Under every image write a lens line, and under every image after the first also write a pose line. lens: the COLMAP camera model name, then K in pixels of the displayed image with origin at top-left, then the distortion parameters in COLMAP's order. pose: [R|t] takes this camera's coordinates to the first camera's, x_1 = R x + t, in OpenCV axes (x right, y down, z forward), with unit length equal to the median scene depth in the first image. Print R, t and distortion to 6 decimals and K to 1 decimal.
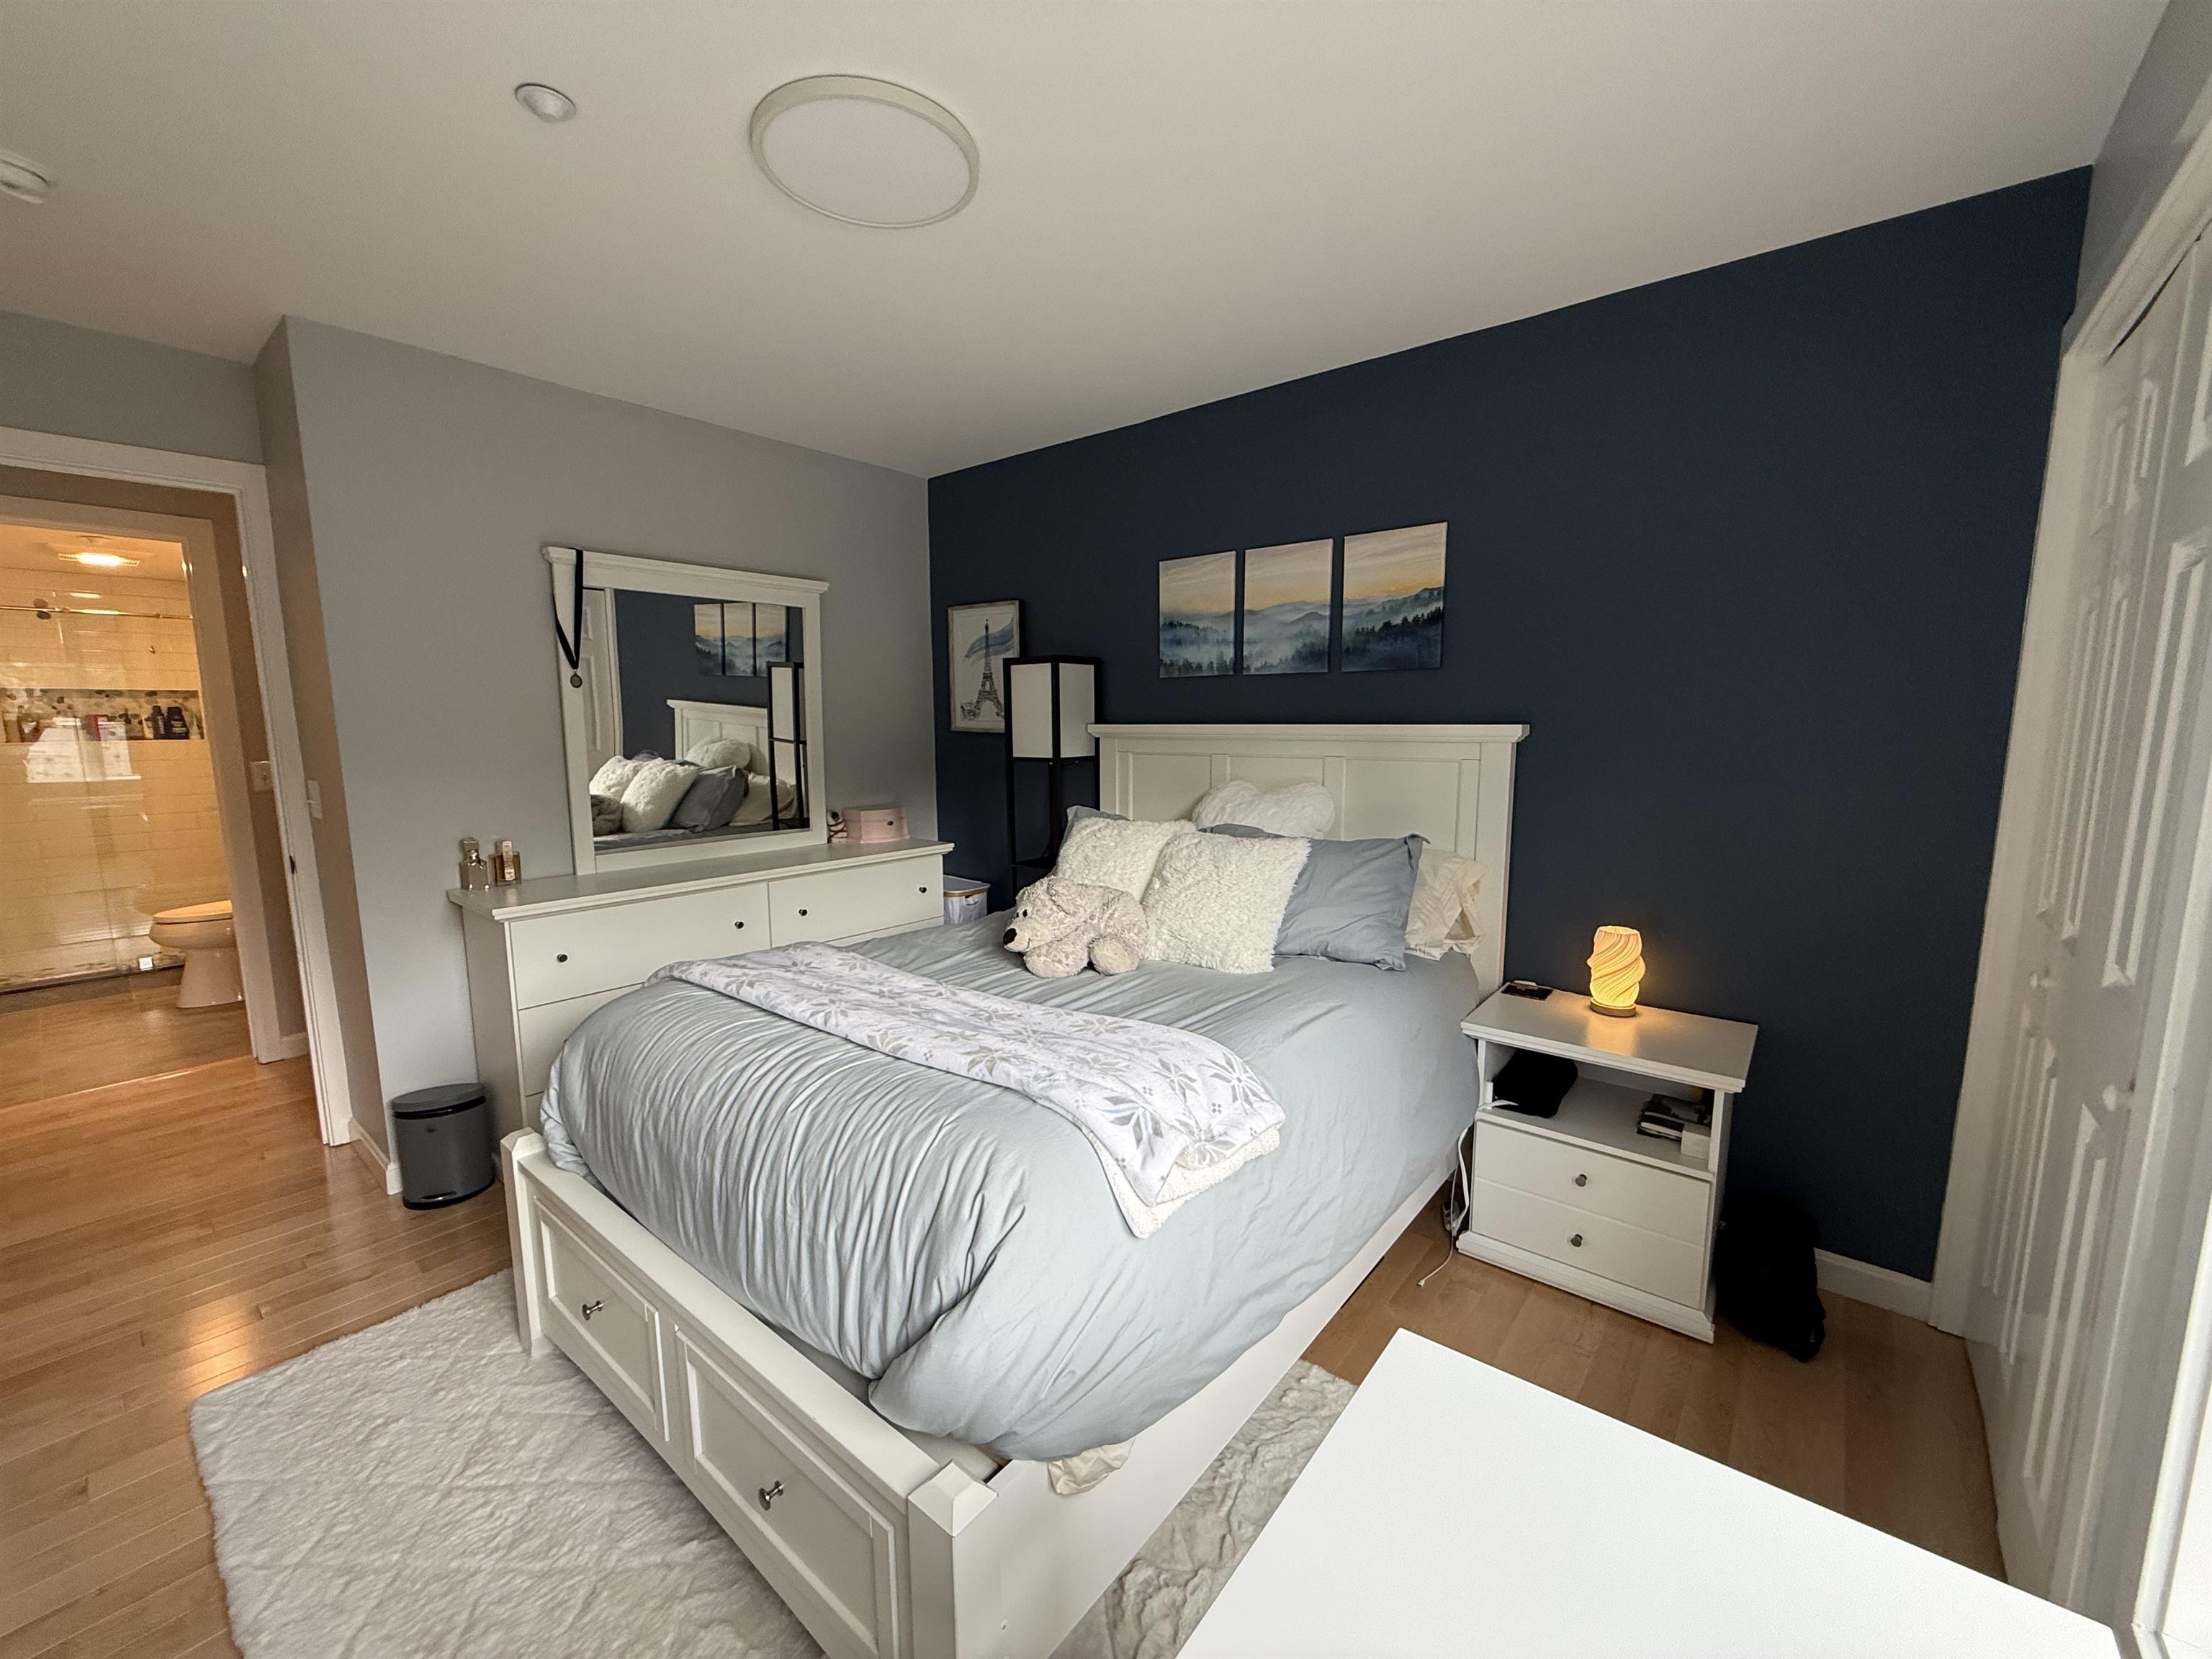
lens RADIAL K [[880.0, 0, 1105.2], [0, 880.0, 842.4], [0, 0, 1]] dist [0.003238, -0.000339]
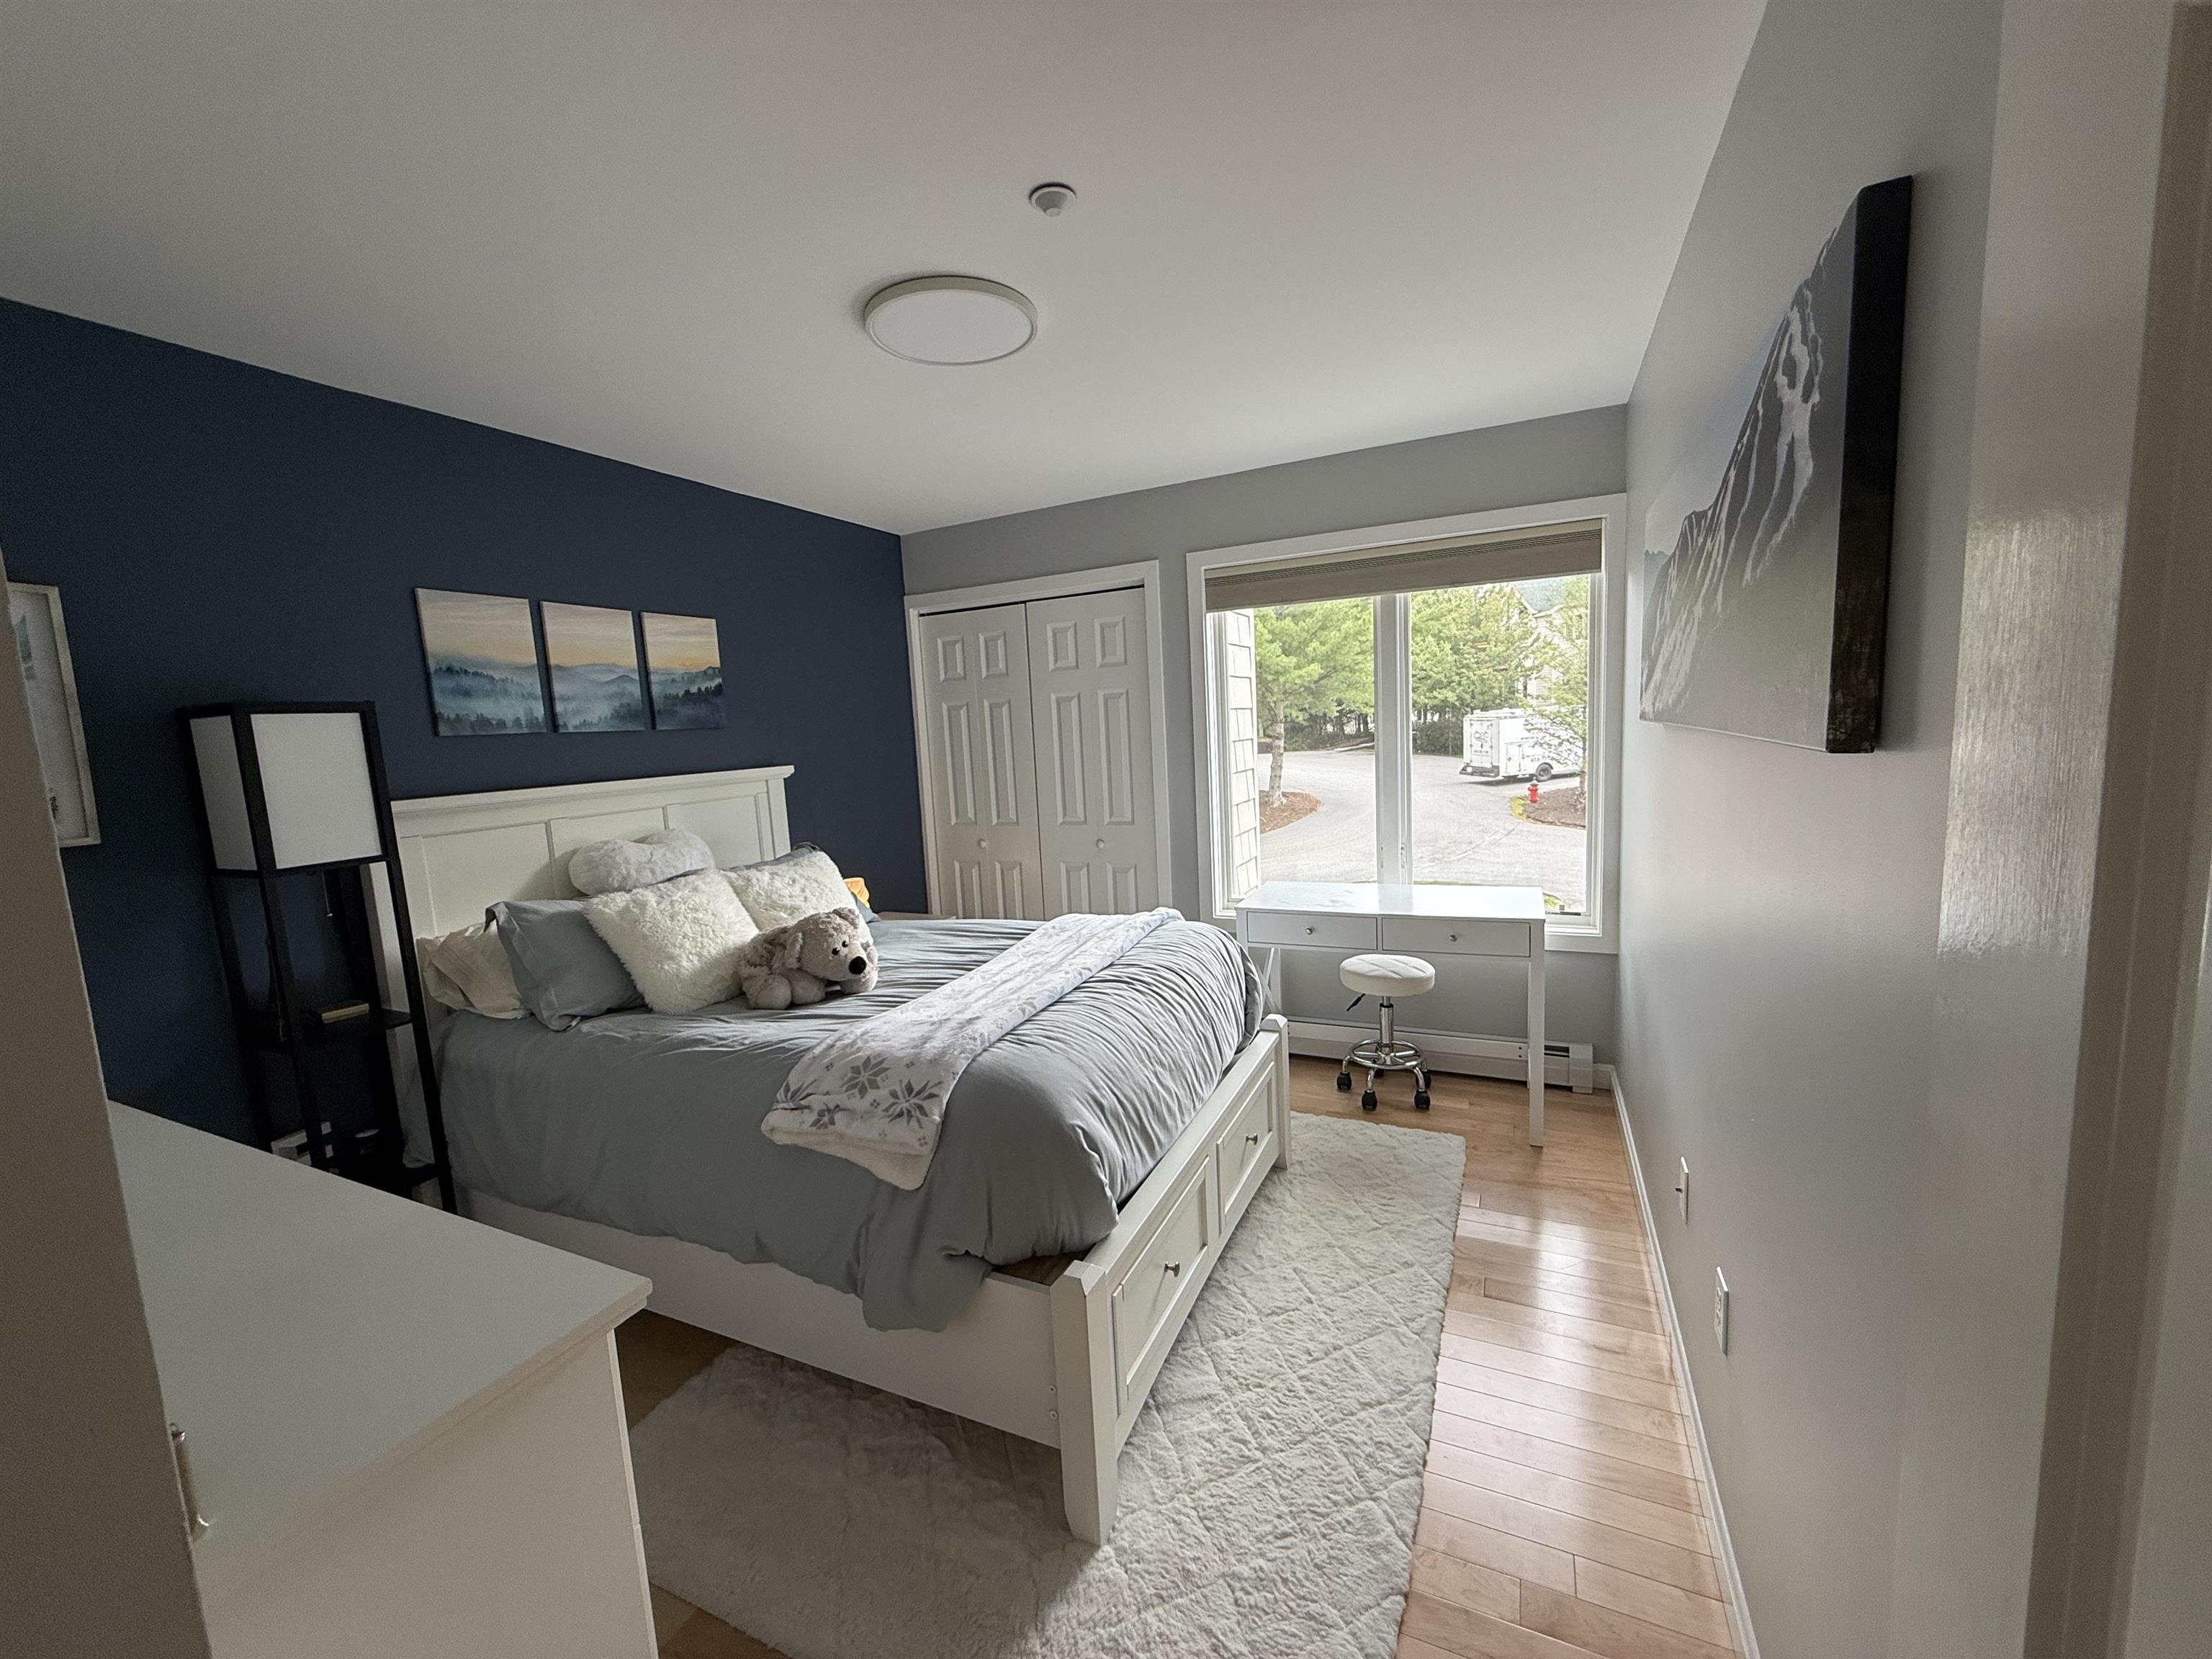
lens RADIAL K [[880.0, 0, 1106.9], [0, 880.0, 830.6], [0, 0, 1]] dist [0.003238, -0.000339]
pose [[-0.230033, -0.097182, 0.968318, -0.903064], [0.194048, 0.970441, 0.143493, -0.111130], [-0.953640, 0.220909, -0.204375, 0.661865]]
